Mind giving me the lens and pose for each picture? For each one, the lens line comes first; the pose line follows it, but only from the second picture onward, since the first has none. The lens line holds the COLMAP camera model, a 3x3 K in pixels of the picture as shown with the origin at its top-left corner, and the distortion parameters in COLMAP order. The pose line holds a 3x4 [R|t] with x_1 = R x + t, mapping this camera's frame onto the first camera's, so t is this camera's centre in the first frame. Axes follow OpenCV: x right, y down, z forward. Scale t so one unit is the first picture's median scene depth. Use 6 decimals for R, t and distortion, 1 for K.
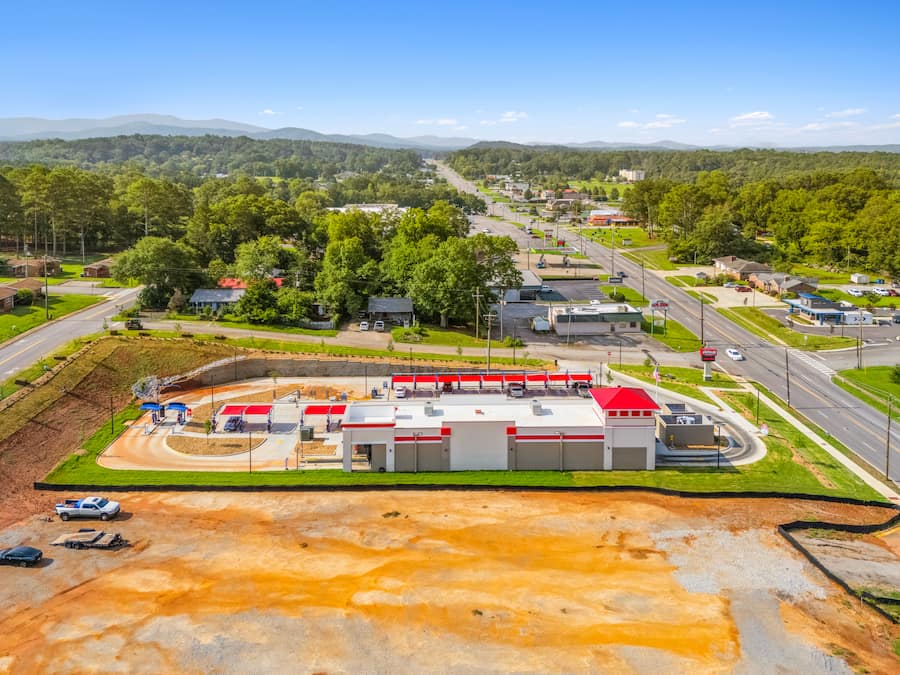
lens RADIAL K [[686.3, 0, 452.4], [0, 686.3, 339.5], [0, 0, 1]] dist [0.073038, -0.061040]
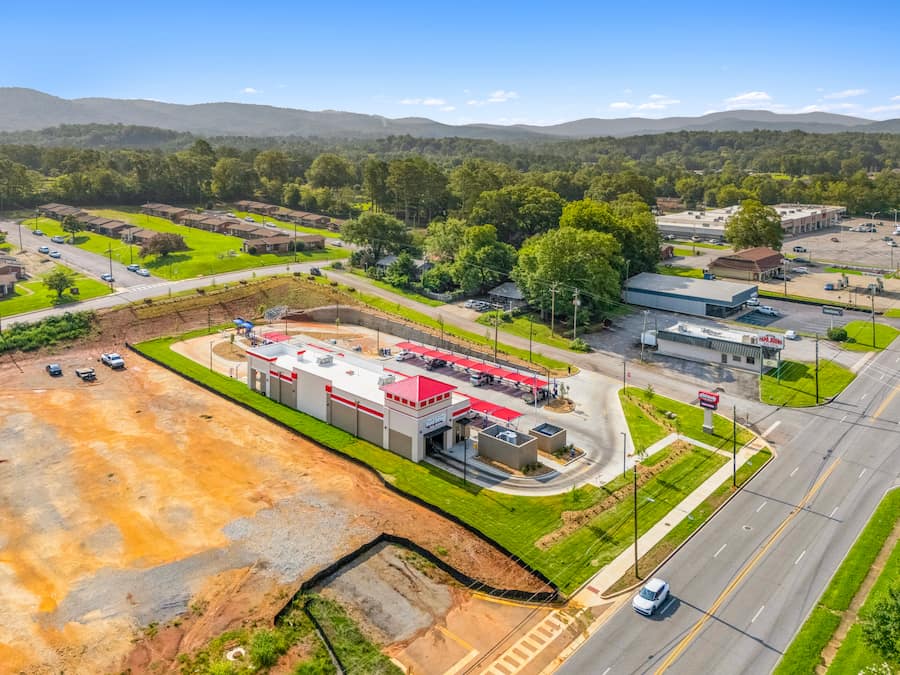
lens RADIAL K [[686.3, 0, 447.2], [0, 686.3, 337.7], [0, 0, 1]] dist [0.073038, -0.061040]
pose [[0.705827, 0.194979, -0.681022, 0.729689], [-0.192917, 0.977945, 0.080045, -0.057342], [0.681609, 0.074883, 0.727875, 0.227190]]
